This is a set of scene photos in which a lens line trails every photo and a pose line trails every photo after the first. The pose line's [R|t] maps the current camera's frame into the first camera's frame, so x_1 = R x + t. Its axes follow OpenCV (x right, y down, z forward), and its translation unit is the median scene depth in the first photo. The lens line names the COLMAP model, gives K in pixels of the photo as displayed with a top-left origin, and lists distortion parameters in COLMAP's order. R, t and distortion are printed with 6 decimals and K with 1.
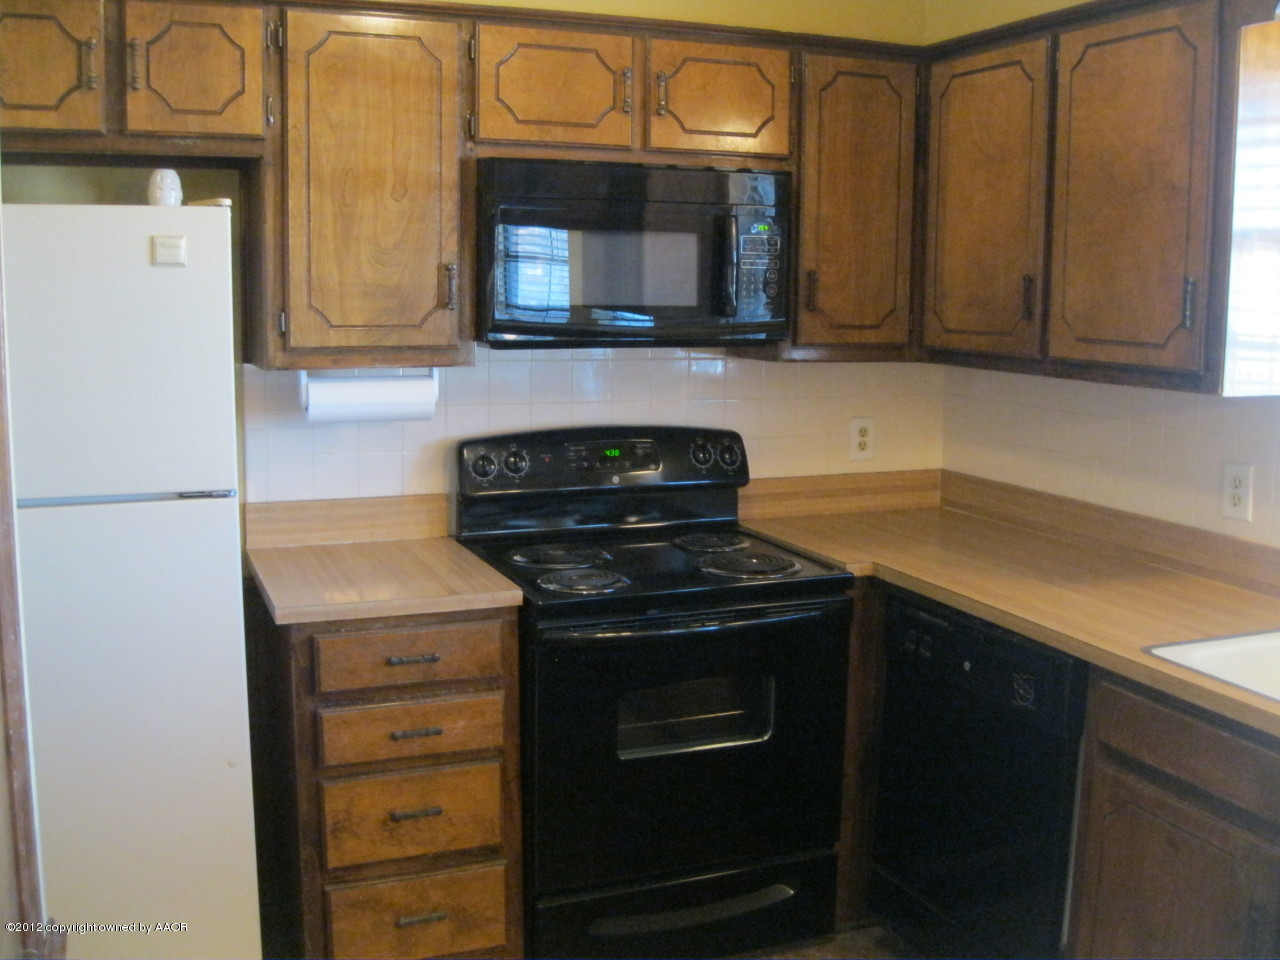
lens RADIAL K [[1294.6, 0, 635.4], [0, 1294.6, 471.1], [0, 0, 1]] dist [-0.103402, 0.000000]
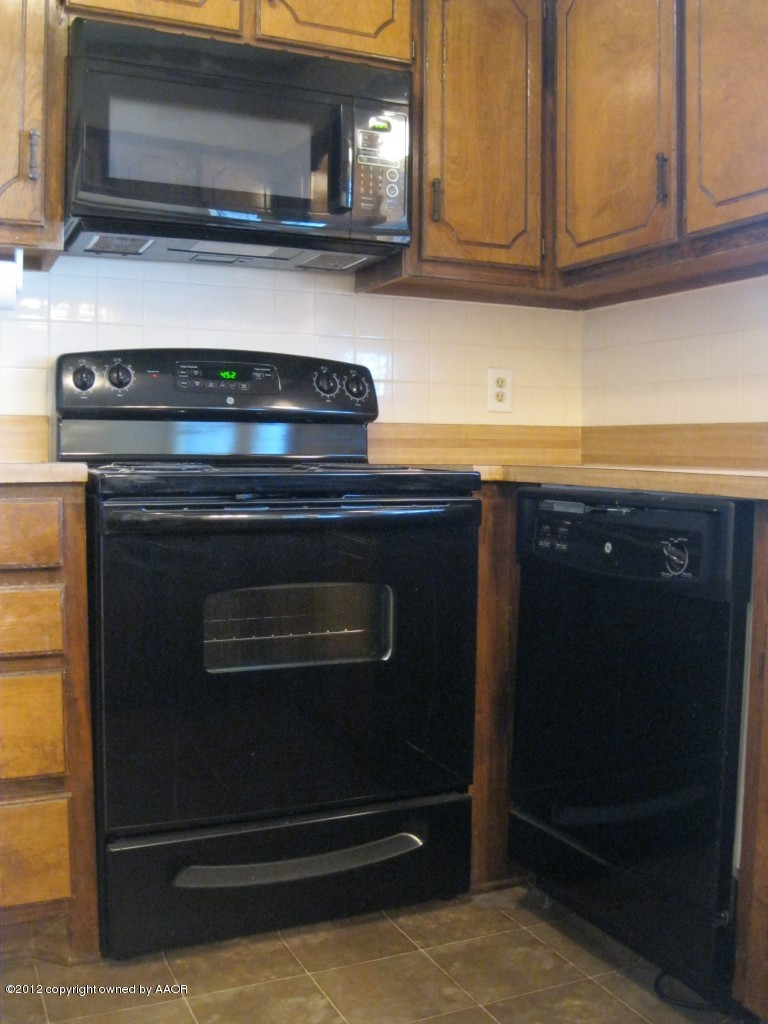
lens RADIAL K [[1035.7, 0, 403.9], [0, 1035.7, 515.2], [0, 0, 1]] dist [-0.103402, 0.000000]
pose [[0.998737, -0.005463, 0.049942, 0.082047], [0.009543, 0.996602, -0.081810, 0.171579], [-0.049325, 0.082183, 0.995396, 0.297740]]
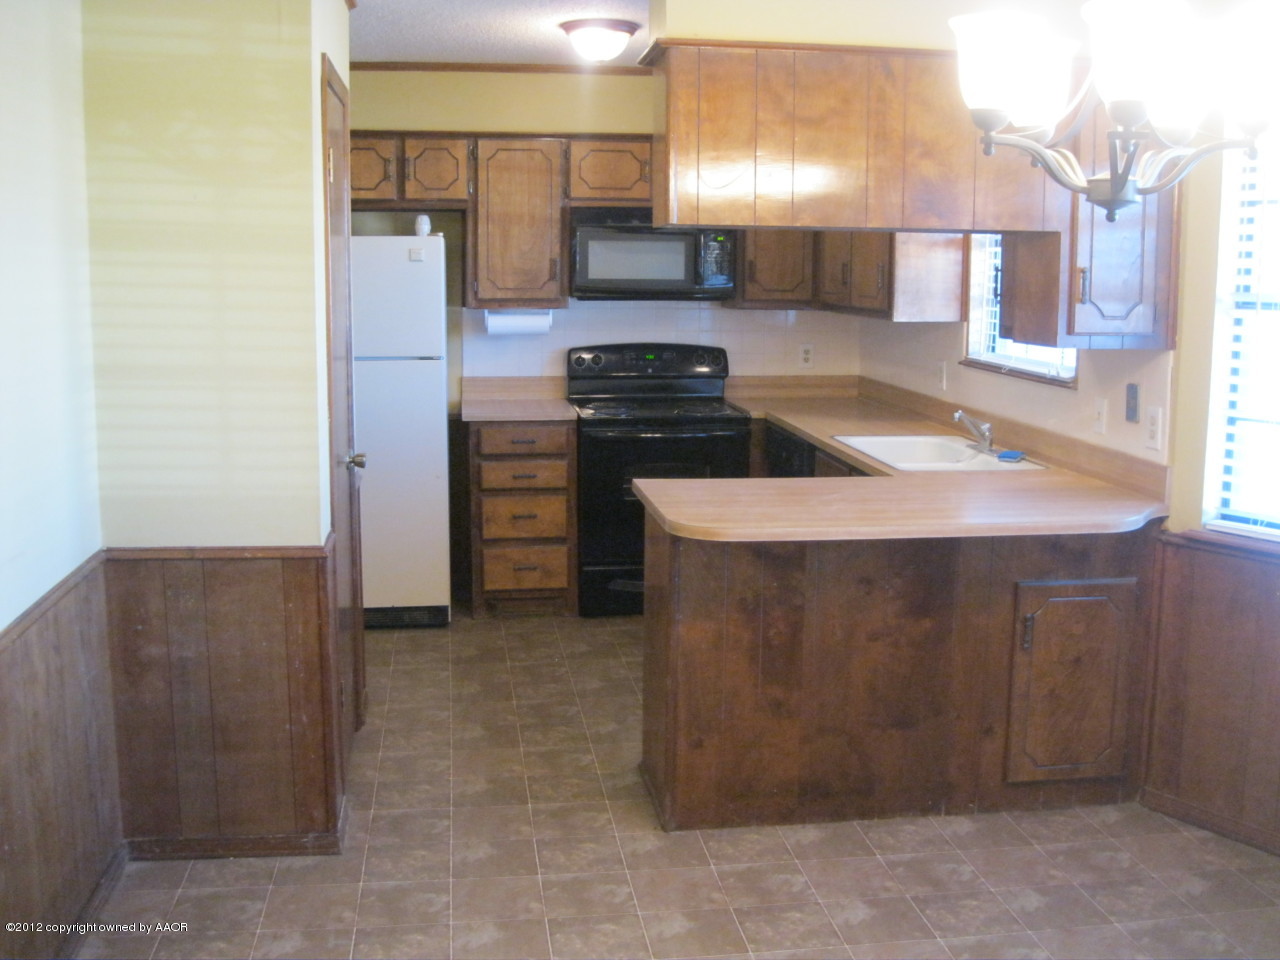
lens RADIAL K [[1294.6, 0, 643.3], [0, 1294.6, 475.8], [0, 0, 1]] dist [-0.103402, 0.000000]
pose [[0.971165, 0.035650, -0.235729, 0.489158], [-0.031116, 0.999253, 0.022928, 0.134181], [0.236370, -0.014932, 0.971548, -0.973282]]
